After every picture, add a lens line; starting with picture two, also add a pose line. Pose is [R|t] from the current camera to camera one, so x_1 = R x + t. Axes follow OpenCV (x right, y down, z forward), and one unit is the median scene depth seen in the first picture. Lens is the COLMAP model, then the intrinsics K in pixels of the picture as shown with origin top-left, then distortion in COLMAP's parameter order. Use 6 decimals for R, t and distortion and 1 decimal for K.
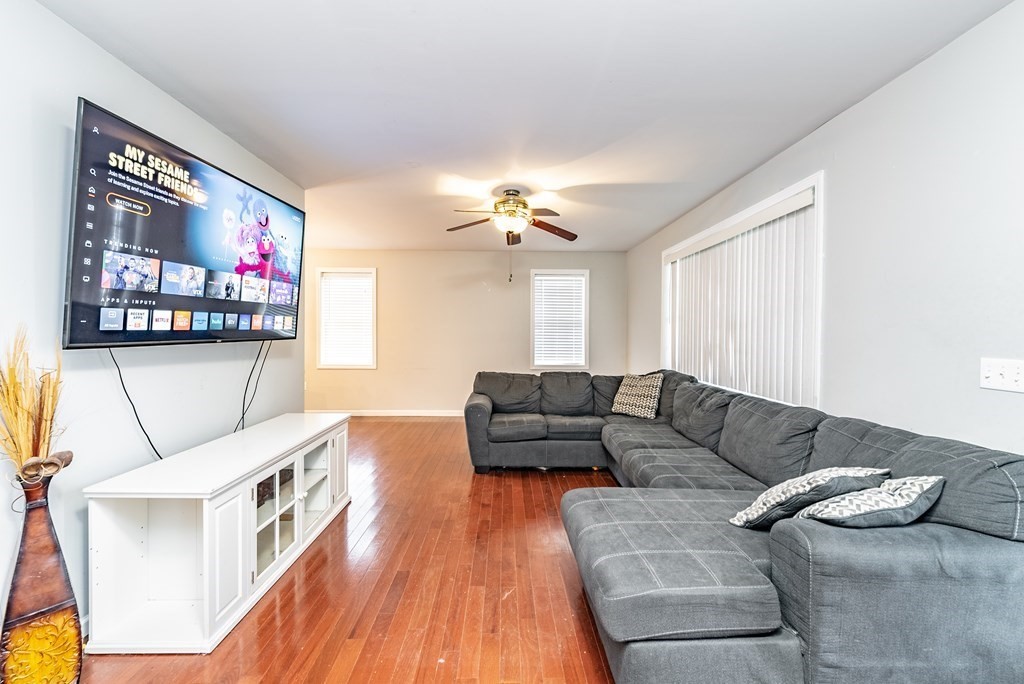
lens RADIAL K [[383.9, 0, 493.9], [0, 383.9, 337.8], [0, 0, 1]] dist [-0.002072, -0.000325]
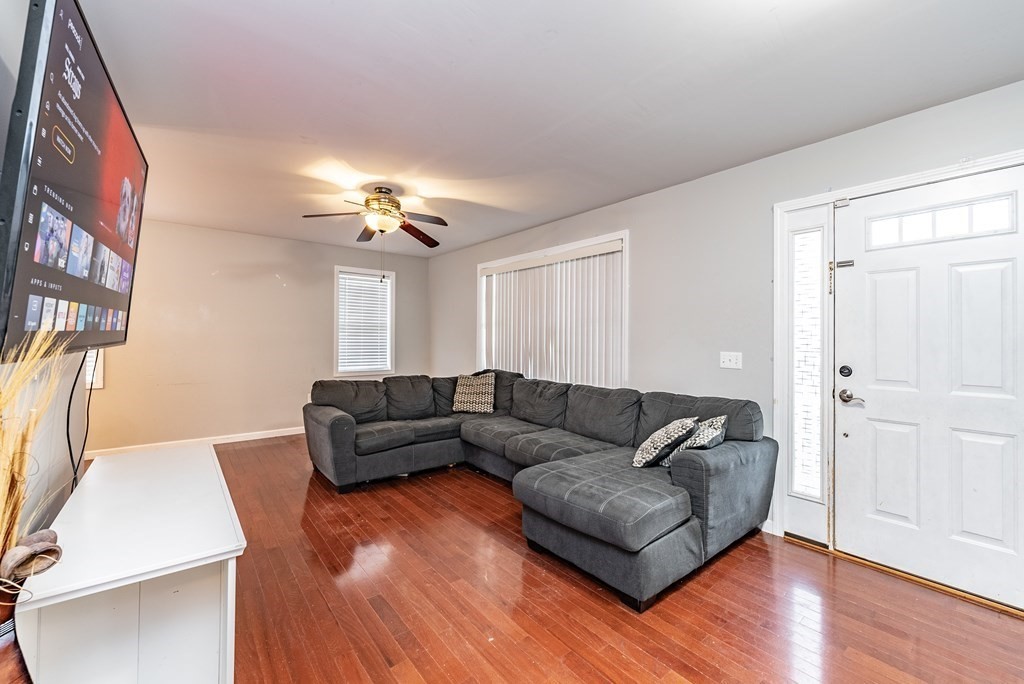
lens RADIAL K [[417.5, 0, 481.7], [0, 417.5, 332.3], [0, 0, 1]] dist [0.000763, -0.001591]
pose [[0.805560, 0.011253, 0.592408, -0.367354], [0.001476, 0.999778, -0.020998, -0.001288], [-0.592513, 0.017789, 0.805364, 0.019728]]
